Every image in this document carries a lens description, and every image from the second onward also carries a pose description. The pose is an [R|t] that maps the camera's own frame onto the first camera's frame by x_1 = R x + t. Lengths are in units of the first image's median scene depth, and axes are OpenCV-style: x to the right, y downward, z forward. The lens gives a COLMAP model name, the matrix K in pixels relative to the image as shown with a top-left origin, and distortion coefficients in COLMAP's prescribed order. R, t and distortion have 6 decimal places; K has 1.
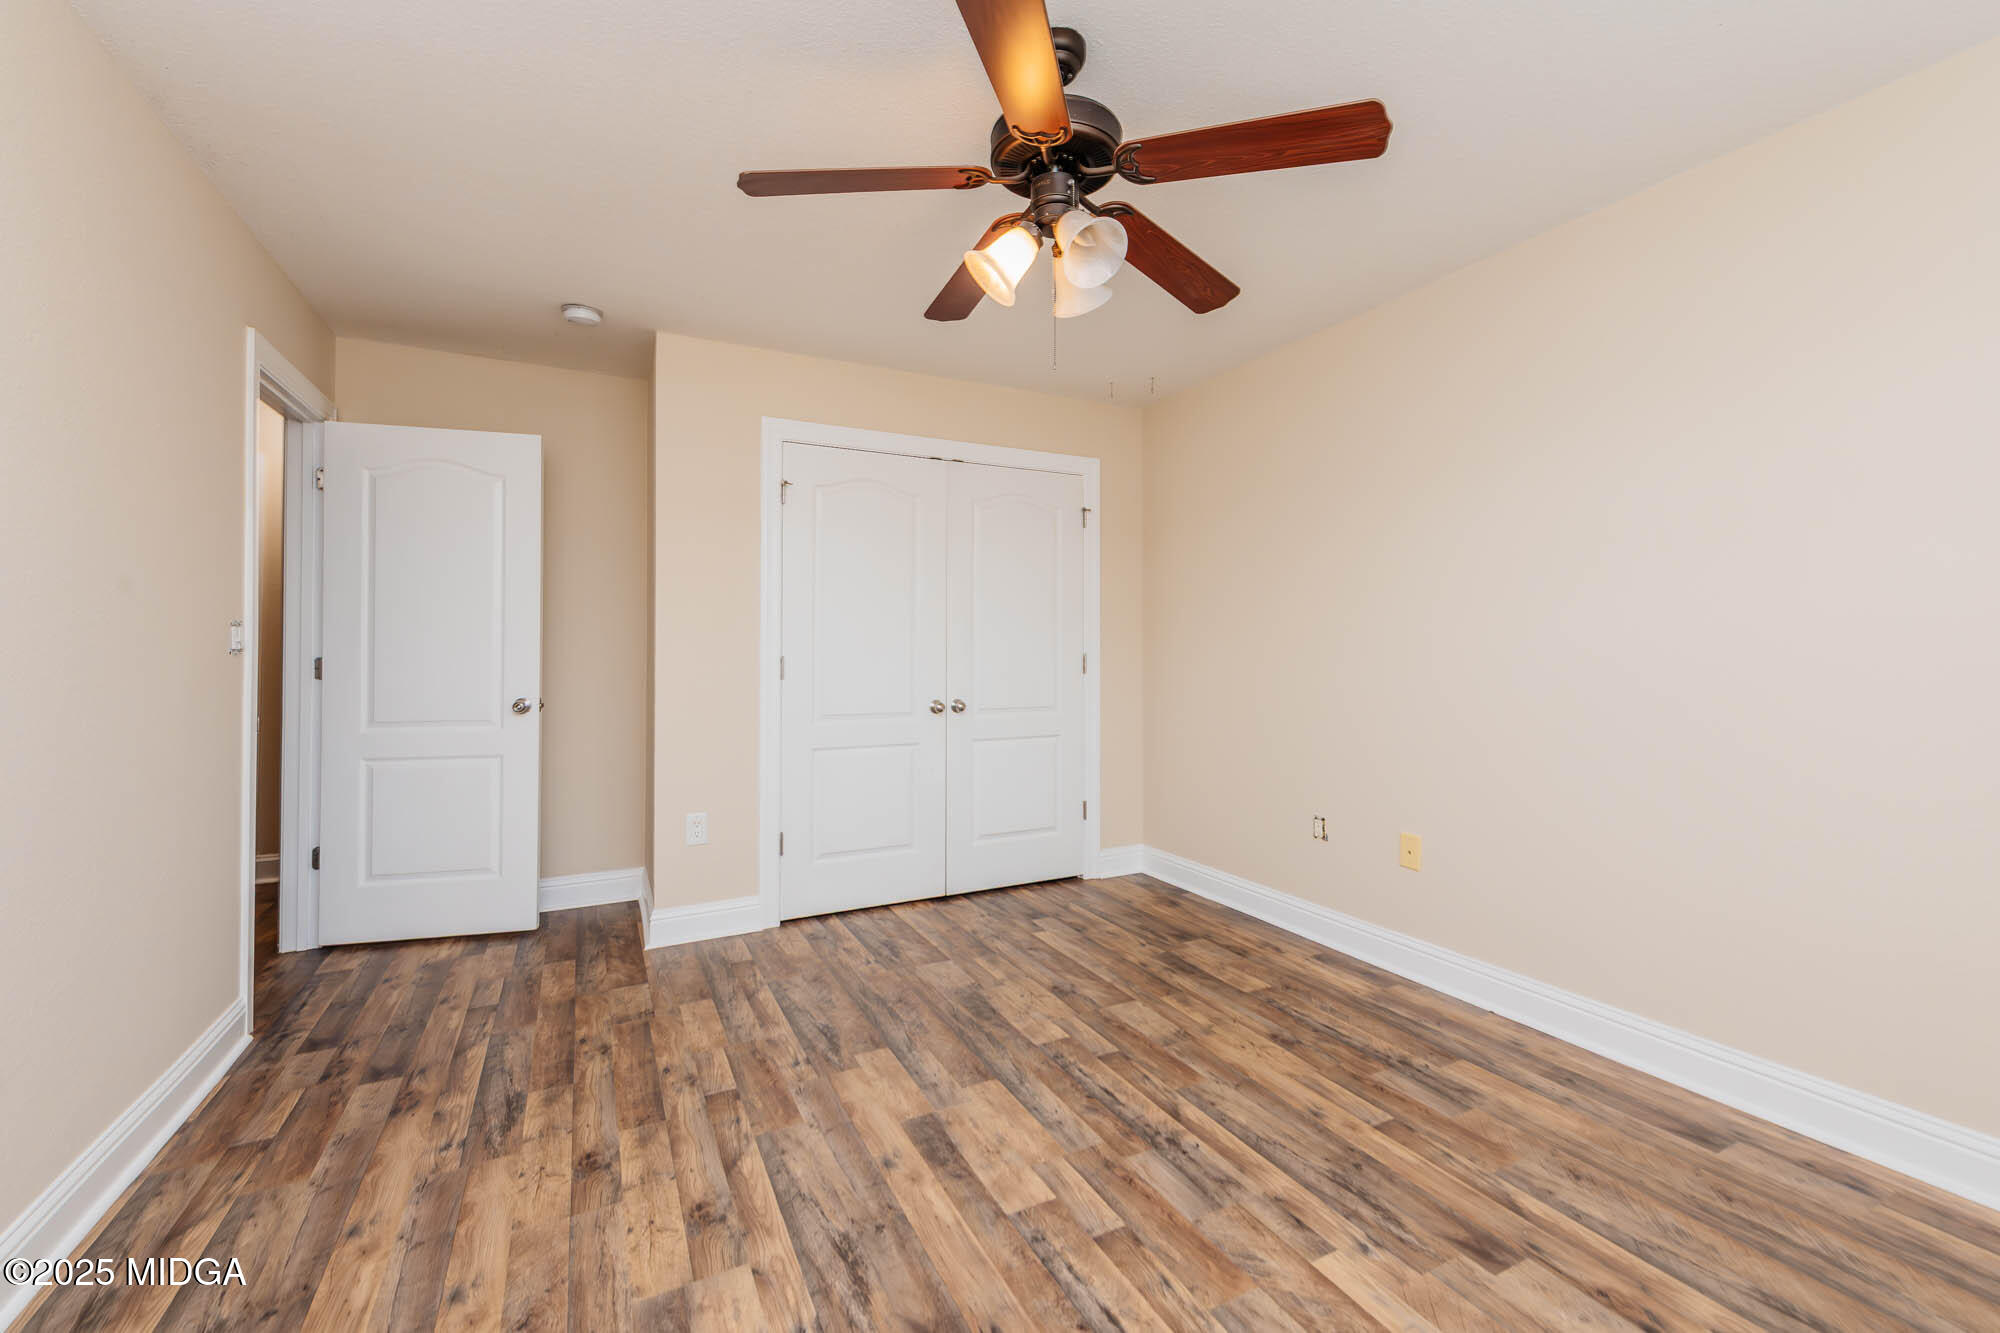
lens RADIAL K [[867.2, 0, 1002.1], [0, 867.2, 628.7], [0, 0, 1]] dist [0.017569, -0.011096]
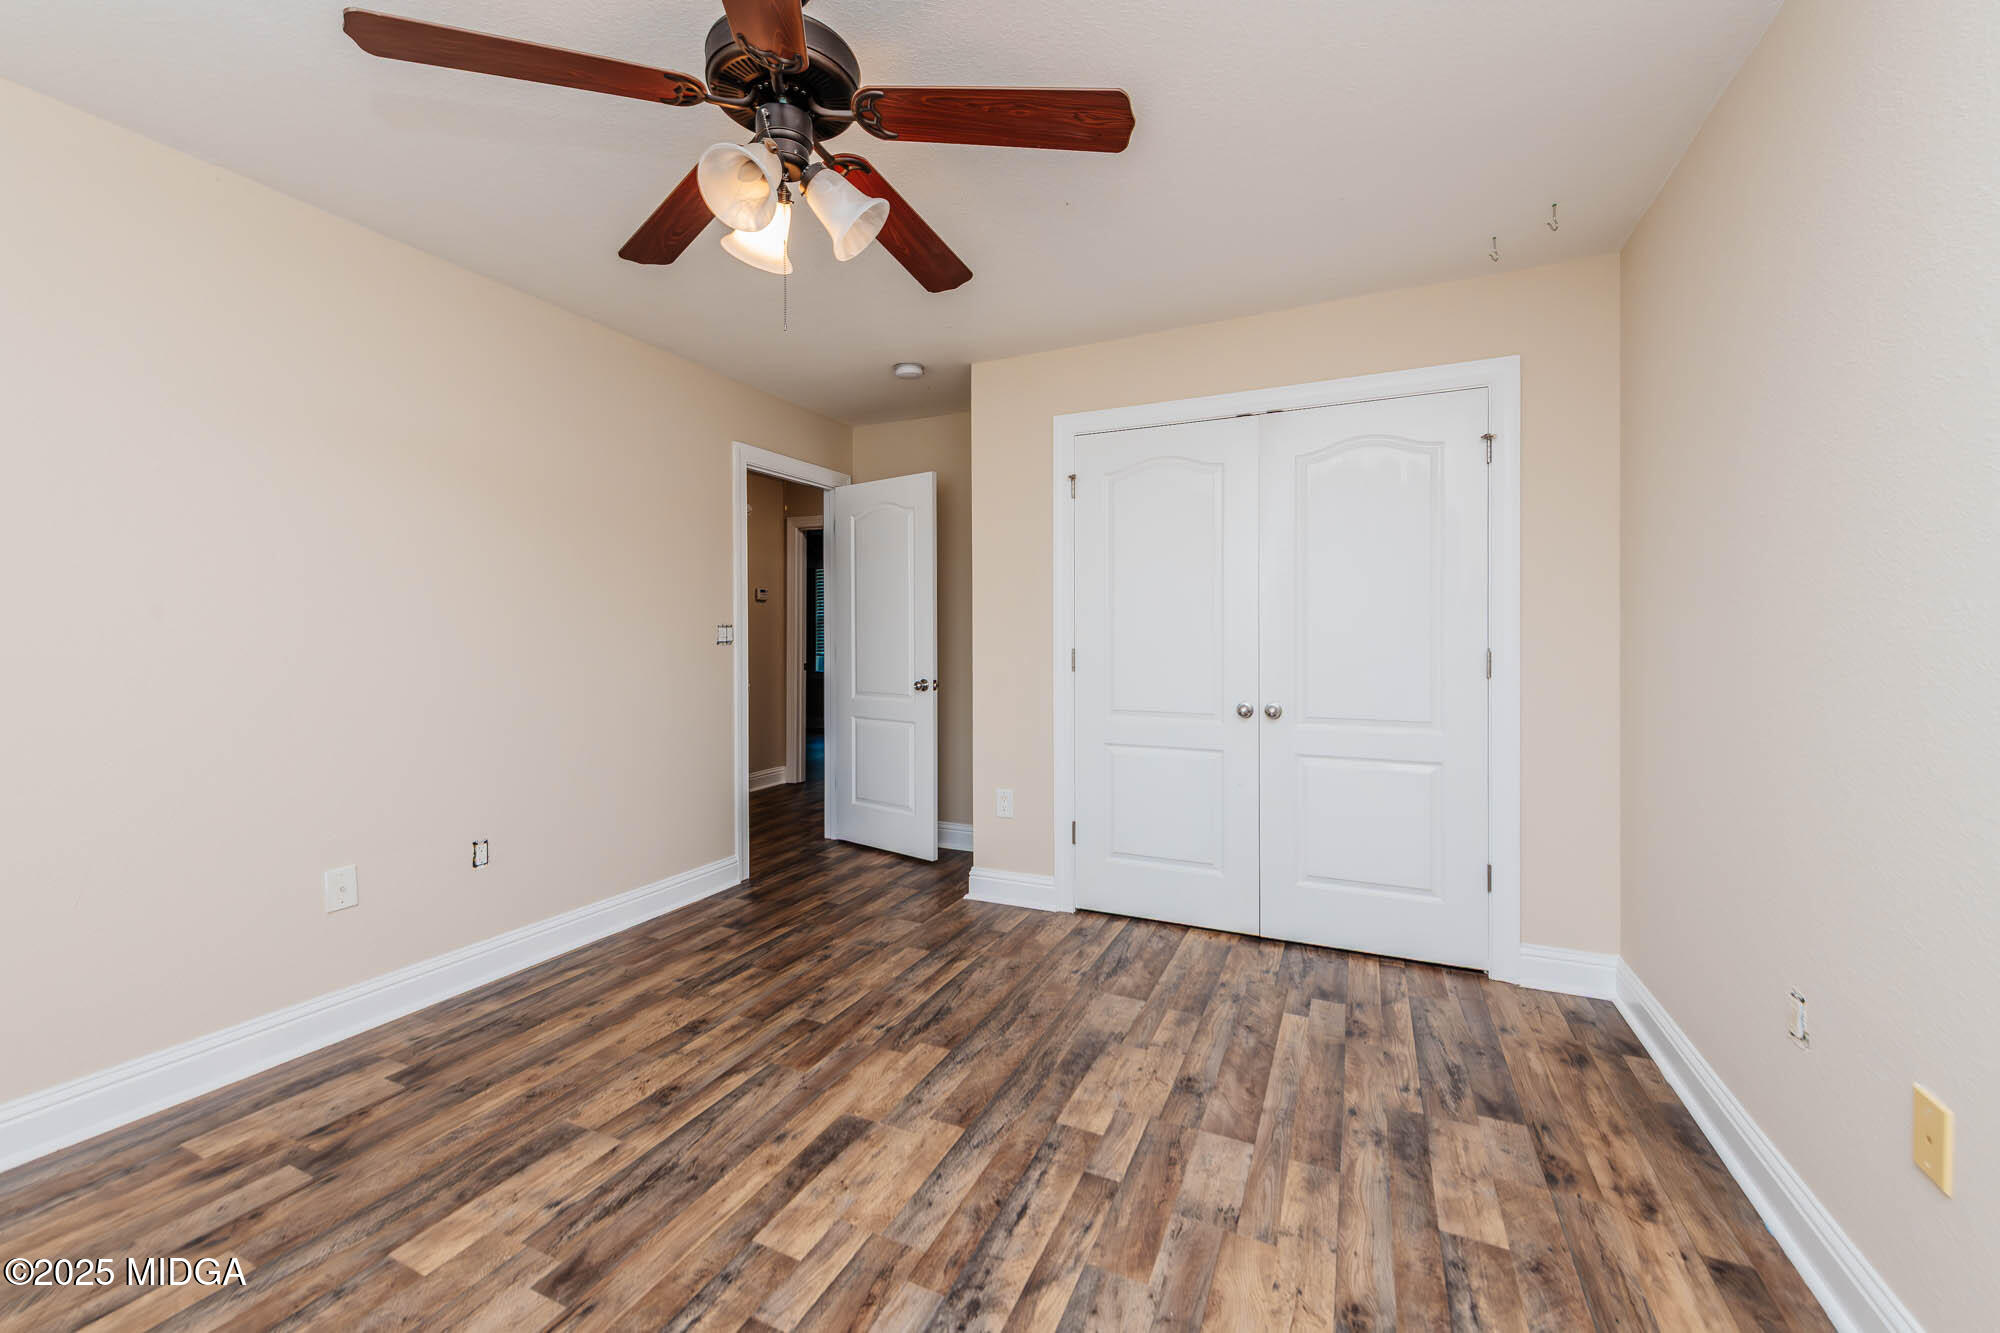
lens RADIAL K [[815.3, 0, 998.3], [0, 815.3, 641.9], [0, 0, 1]] dist [0.014671, -0.008602]
pose [[0.584397, 0.006901, -0.811439, 0.525825], [0.020802, 0.999508, 0.023483, -0.000874], [0.811201, -0.030603, 0.583966, 0.420473]]
